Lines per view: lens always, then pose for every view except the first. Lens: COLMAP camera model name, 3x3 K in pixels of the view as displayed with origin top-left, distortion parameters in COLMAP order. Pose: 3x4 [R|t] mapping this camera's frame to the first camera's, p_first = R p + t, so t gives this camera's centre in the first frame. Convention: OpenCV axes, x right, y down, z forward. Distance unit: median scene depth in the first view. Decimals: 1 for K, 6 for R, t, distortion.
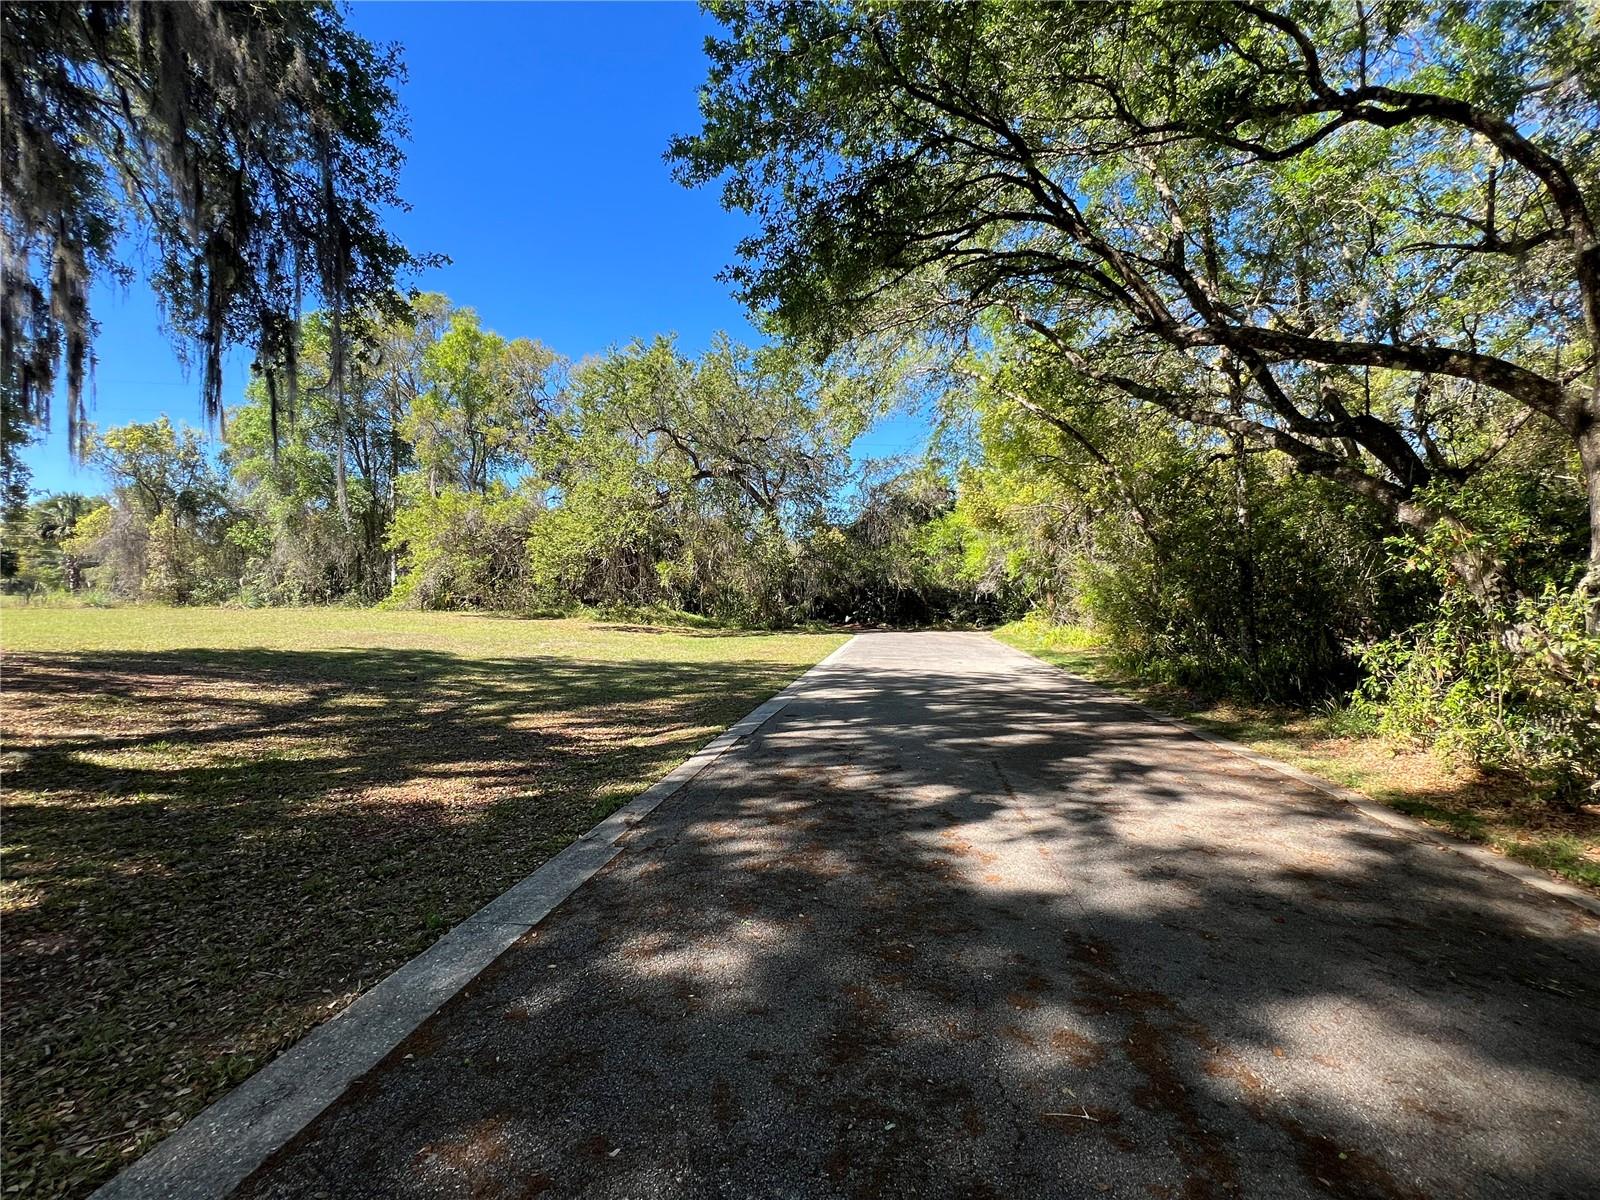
lens RADIAL K [[695.0, 0, 803.1], [0, 695.0, 600.5], [0, 0, 1]] dist [-0.001592, 0.000482]
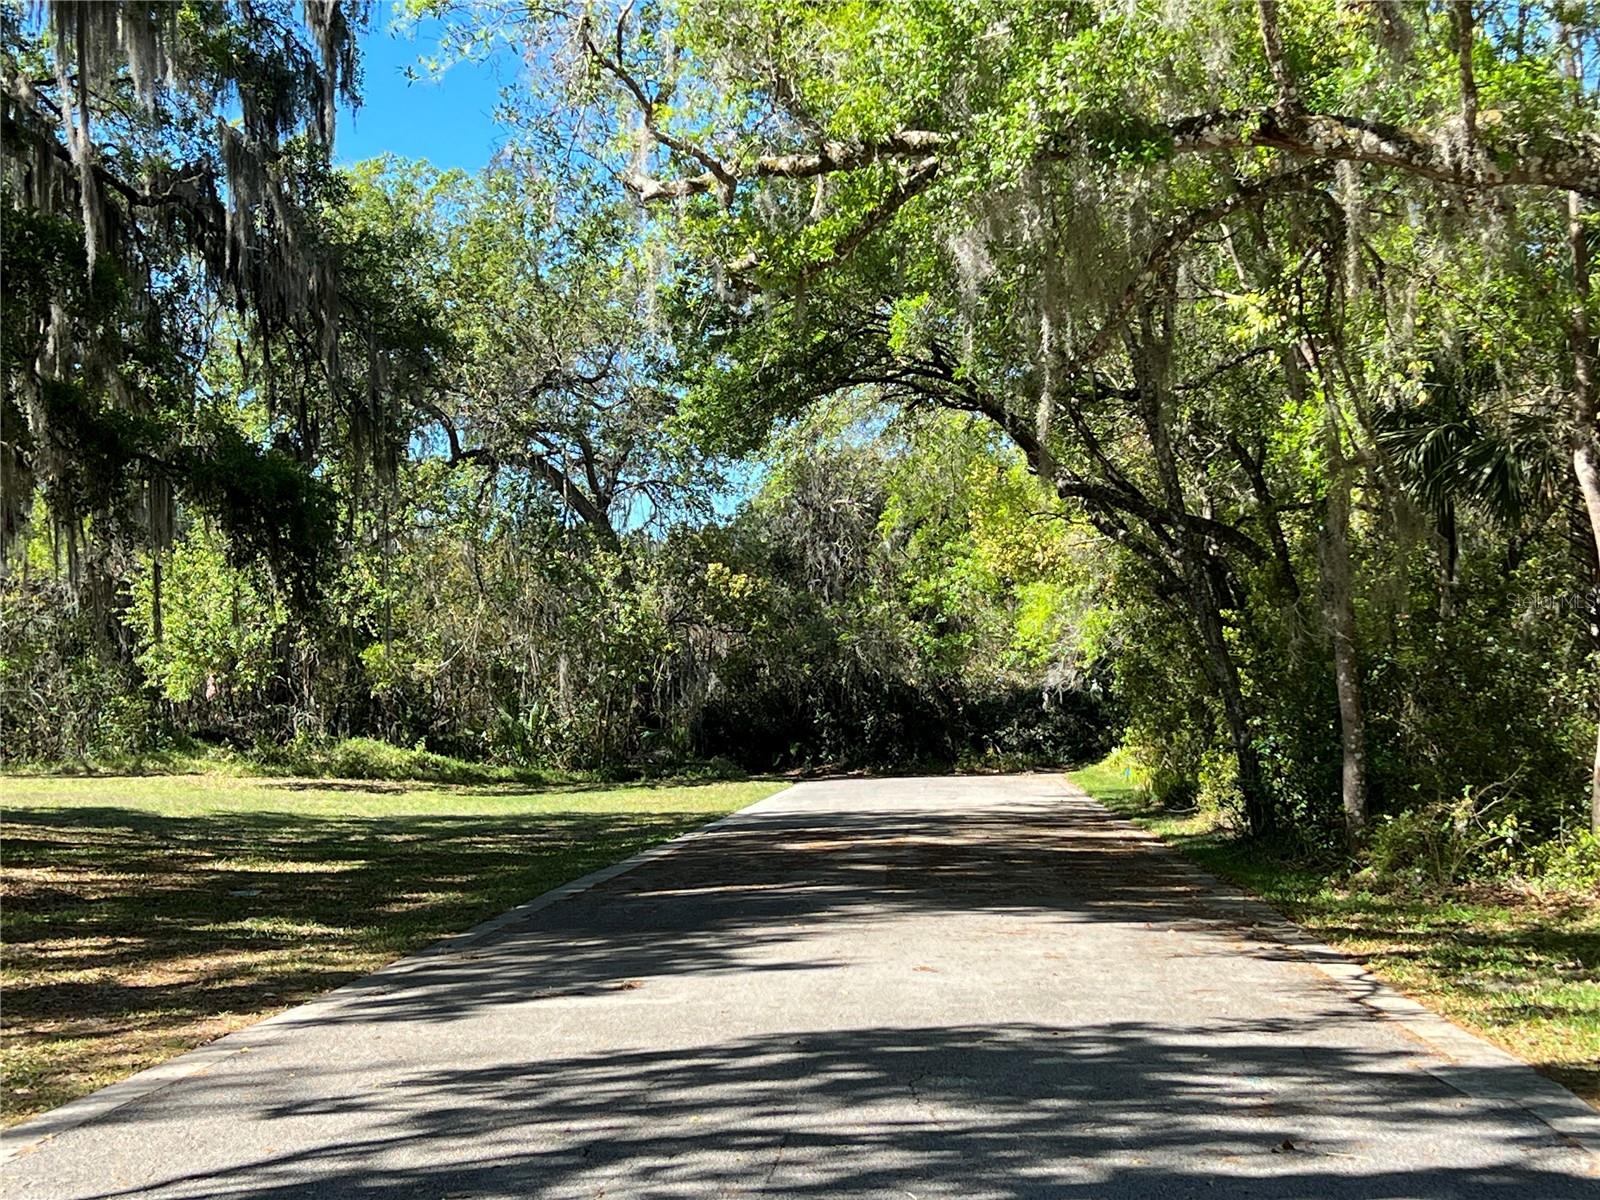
lens RADIAL K [[2615.8, 0, 799.7], [0, 2615.8, 600.1], [0, 0, 1]] dist [-0.004347, 0.000000]
pose [[0.997256, -0.027472, 0.068743, -0.201781], [0.031598, 0.997718, -0.059671, 0.135519], [-0.066947, 0.061680, 0.995848, -3.715852]]
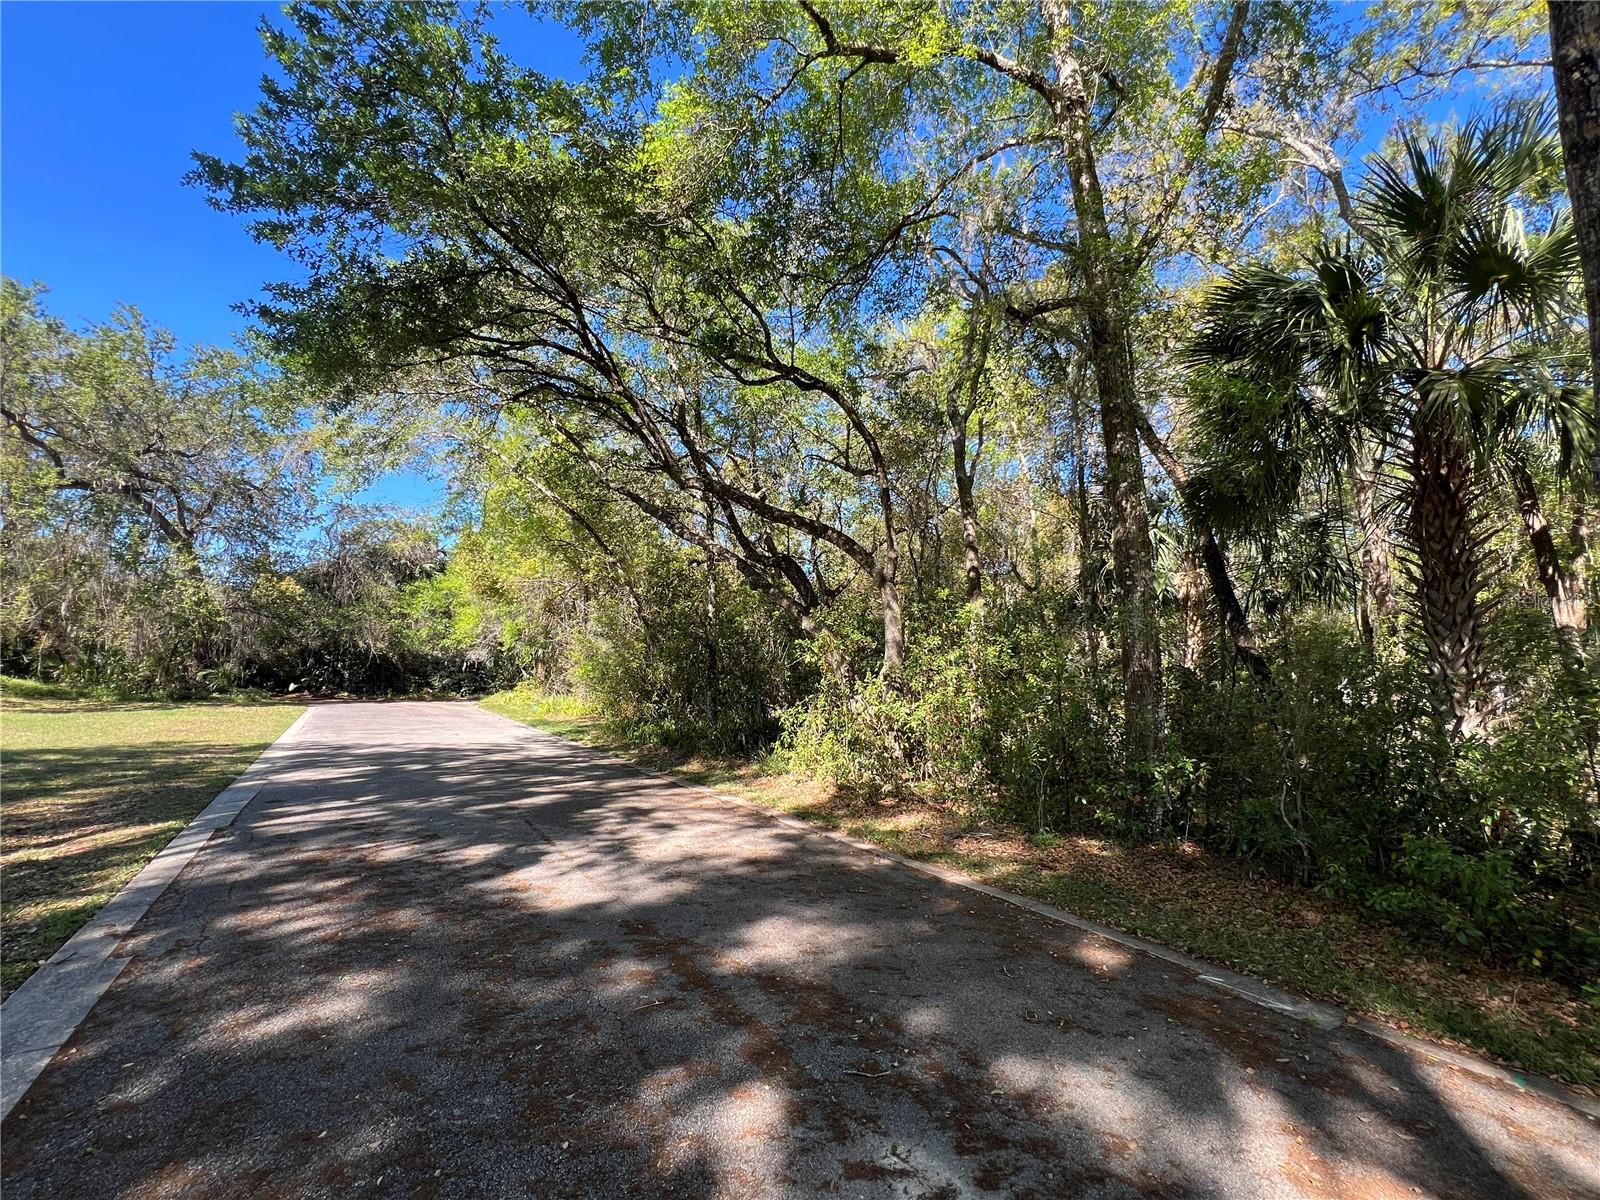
lens RADIAL K [[695.0, 0, 798.7], [0, 695.0, 594.1], [0, 0, 1]] dist [-0.001592, 0.000482]
pose [[0.758276, 0.092050, 0.645402, -0.127657], [-0.022541, 0.993092, -0.115156, -0.010412], [-0.651544, 0.072772, 0.755112, -0.139881]]
